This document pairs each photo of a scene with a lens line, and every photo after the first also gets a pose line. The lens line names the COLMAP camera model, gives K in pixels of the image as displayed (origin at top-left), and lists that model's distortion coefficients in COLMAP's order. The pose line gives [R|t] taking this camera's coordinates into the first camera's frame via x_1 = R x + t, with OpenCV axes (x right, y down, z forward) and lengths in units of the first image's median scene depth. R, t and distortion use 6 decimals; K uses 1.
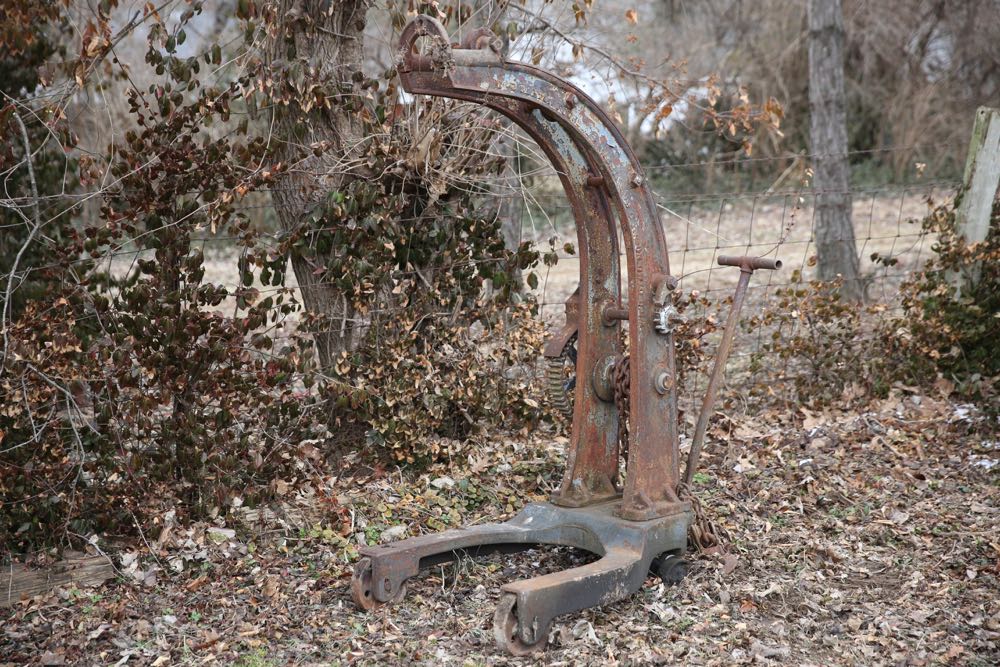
lens RADIAL K [[1812.0, 0, 500.5], [0, 1812.0, 333.9], [0, 0, 1]] dist [0.062058, 0.000000]
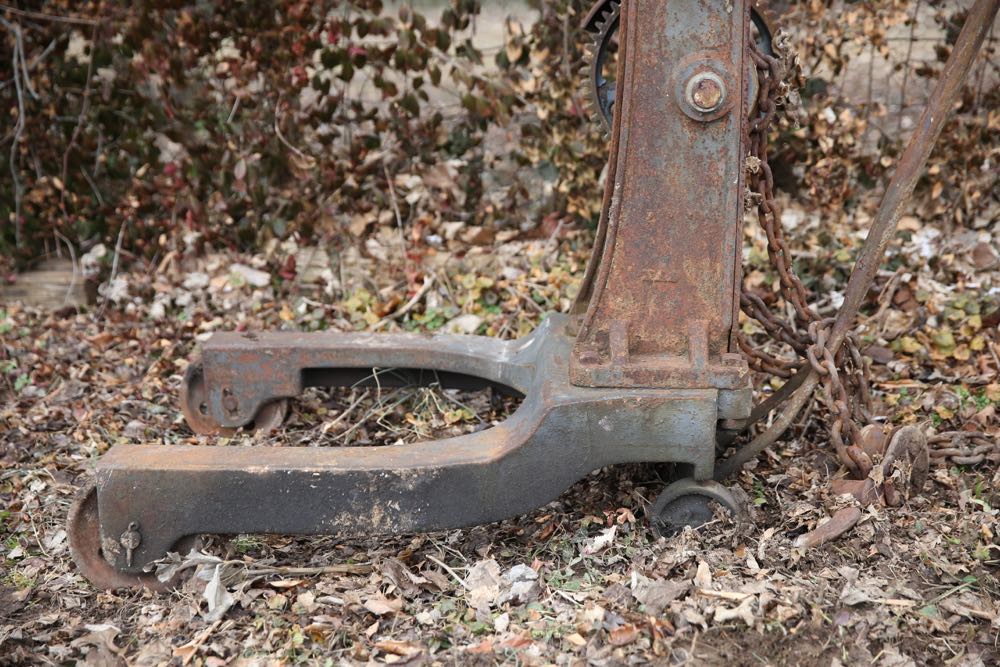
lens RADIAL K [[1681.1, 0, 500.9], [0, 1681.1, 336.6], [0, 0, 1]] dist [0.160368, 0.000000]
pose [[0.688345, 0.190064, -0.700041, 0.378097], [-0.082725, 0.979335, 0.184551, 0.010797], [0.720651, -0.069123, 0.689844, 0.693137]]
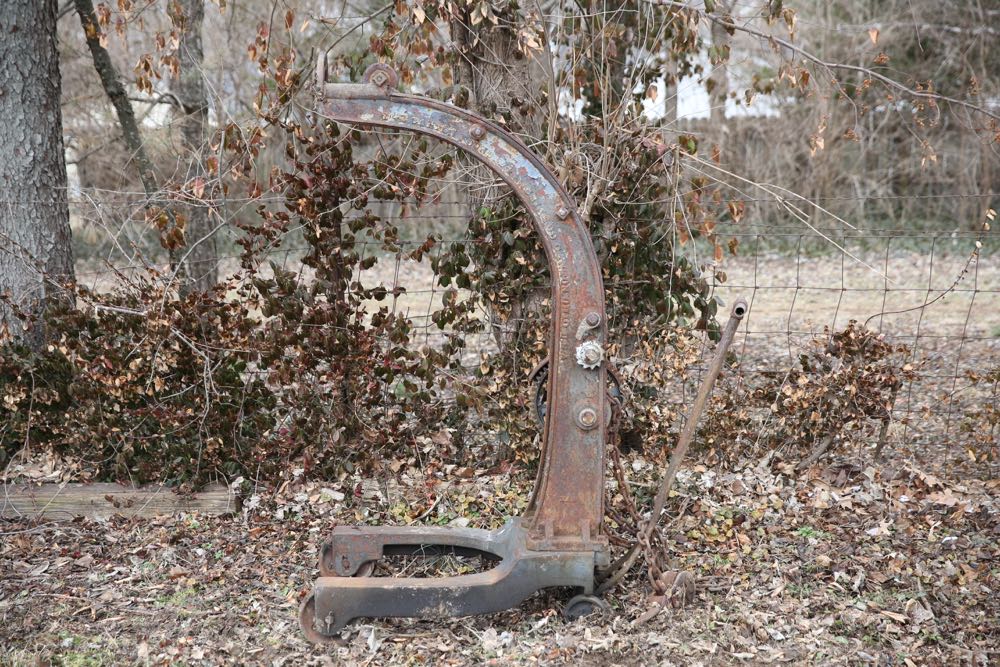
lens RADIAL K [[1634.7, 0, 496.9], [0, 1634.7, 334.5], [0, 0, 1]] dist [0.159536, 0.000000]
pose [[0.725004, 0.107468, -0.680308, 0.683078], [-0.094623, 0.993927, 0.056170, -0.066775], [0.682214, 0.023649, 0.730770, 0.325544]]
